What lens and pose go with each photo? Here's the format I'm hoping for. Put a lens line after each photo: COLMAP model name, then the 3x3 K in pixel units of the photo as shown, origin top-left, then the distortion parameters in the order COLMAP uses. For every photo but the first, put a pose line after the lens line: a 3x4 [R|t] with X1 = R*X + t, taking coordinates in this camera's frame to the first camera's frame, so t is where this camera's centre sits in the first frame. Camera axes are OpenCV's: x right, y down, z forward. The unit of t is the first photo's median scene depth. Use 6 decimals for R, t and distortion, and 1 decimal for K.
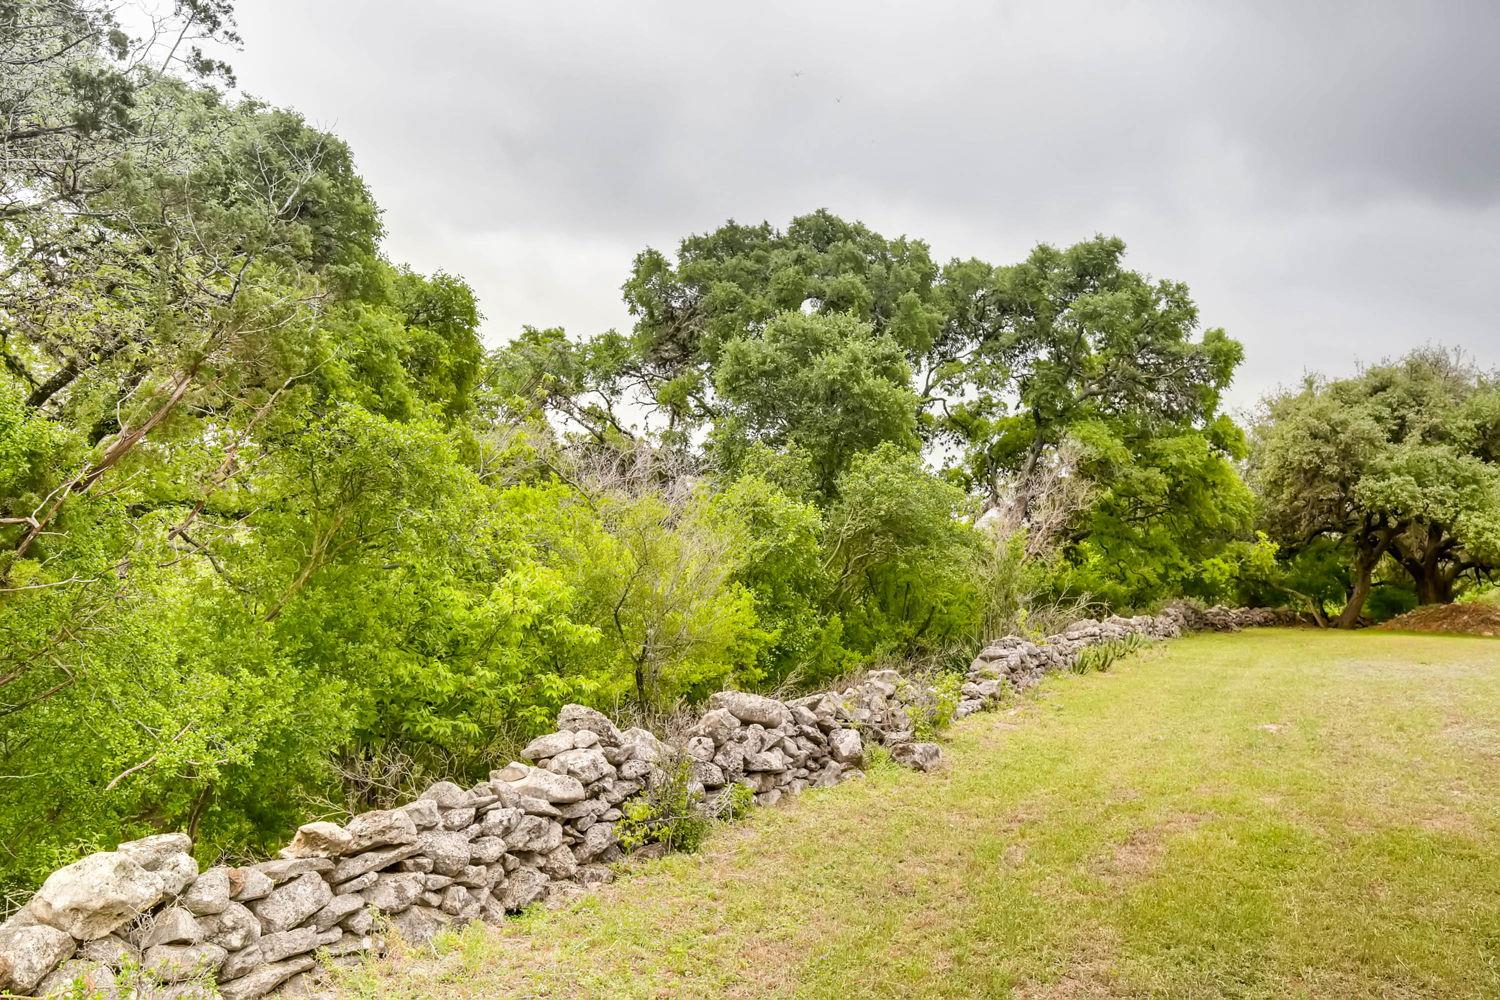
lens RADIAL K [[1236.0, 0, 752.9], [0, 1236.0, 503.6], [0, 0, 1]] dist [0.005538, 0.001989]
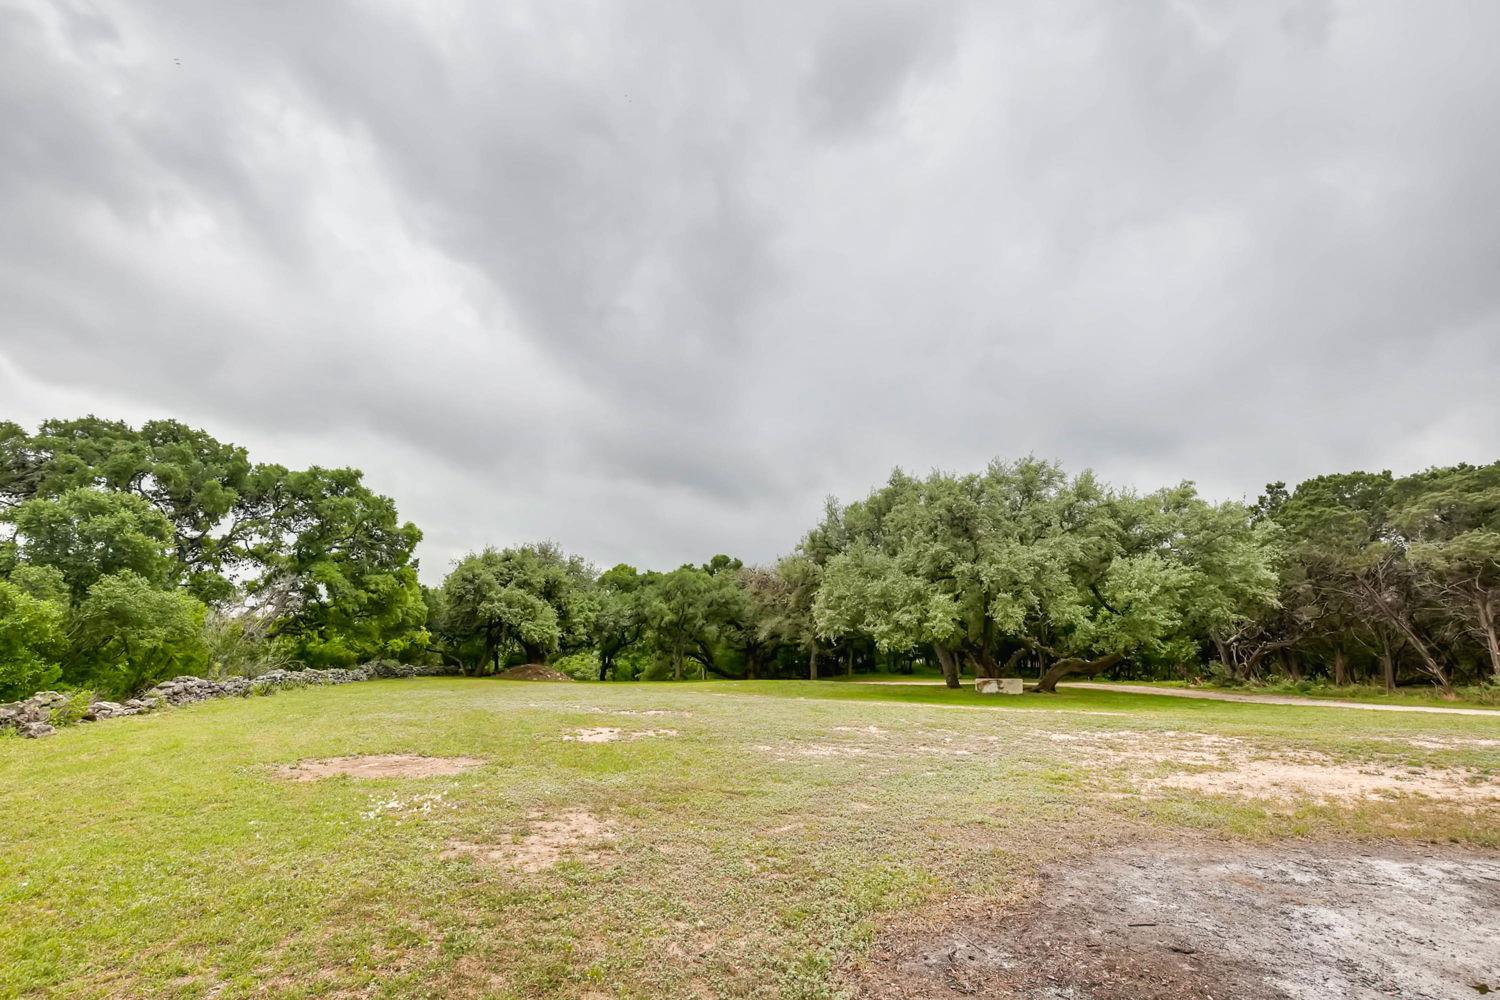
lens RADIAL K [[695.3, 0, 740.8], [0, 695.3, 497.2], [0, 0, 1]] dist [-0.003983, 0.005260]
pose [[0.762905, 0.163378, 0.625527, 0.069489], [-0.063851, 0.981853, -0.178570, -0.014142], [-0.643350, 0.096292, 0.759492, -0.198598]]
